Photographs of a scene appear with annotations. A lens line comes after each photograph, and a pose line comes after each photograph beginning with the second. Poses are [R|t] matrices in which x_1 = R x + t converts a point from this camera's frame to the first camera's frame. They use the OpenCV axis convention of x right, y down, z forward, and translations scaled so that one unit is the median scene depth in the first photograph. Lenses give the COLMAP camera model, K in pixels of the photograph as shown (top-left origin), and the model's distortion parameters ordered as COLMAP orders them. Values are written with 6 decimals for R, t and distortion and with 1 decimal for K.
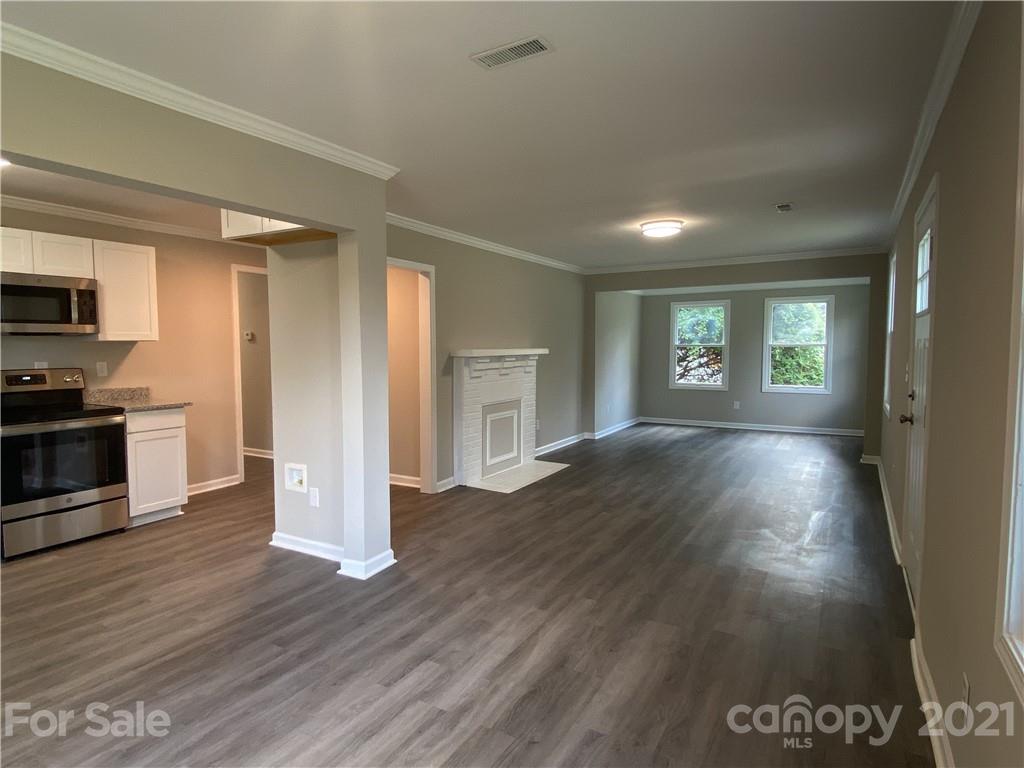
lens RADIAL K [[580.6, 0, 512.0], [0, 580.6, 384.0], [0, 0, 1]] dist [-0.001198, -0.001055]
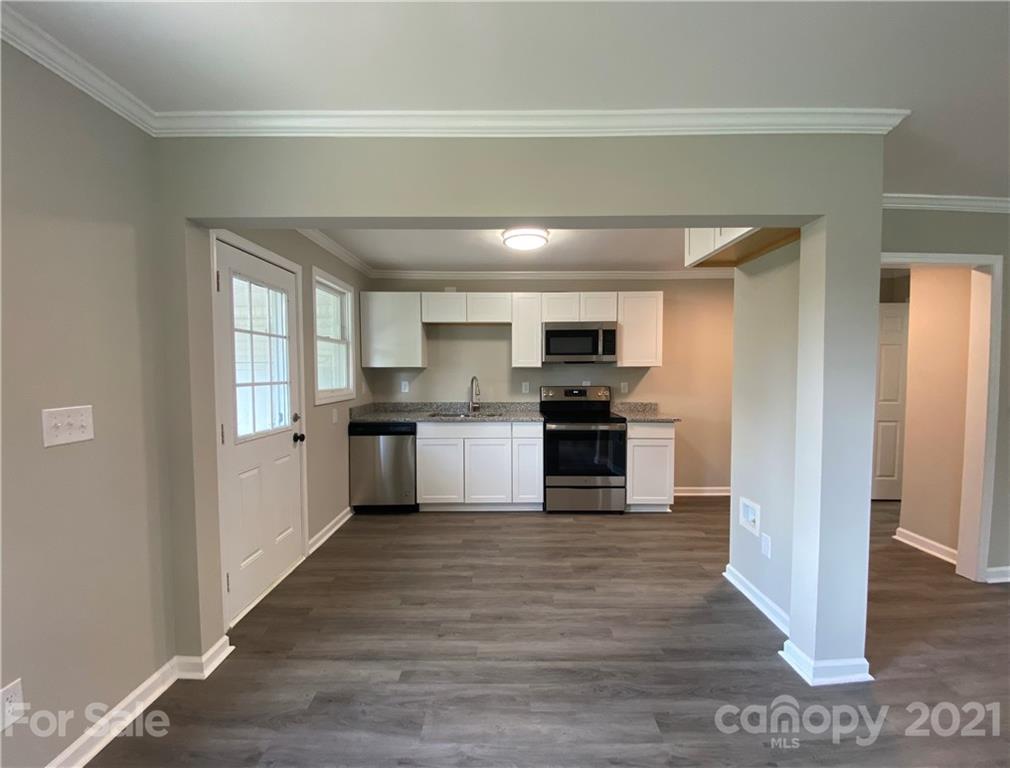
lens RADIAL K [[418.2, 0, 503.2], [0, 418.2, 387.2], [0, 0, 1]] dist [0.021576, -0.022430]
pose [[0.496678, 0.034691, -0.867241, -0.000288], [-0.055785, 0.998411, 0.007990, -0.022454], [0.866140, 0.044410, 0.497824, 0.322078]]
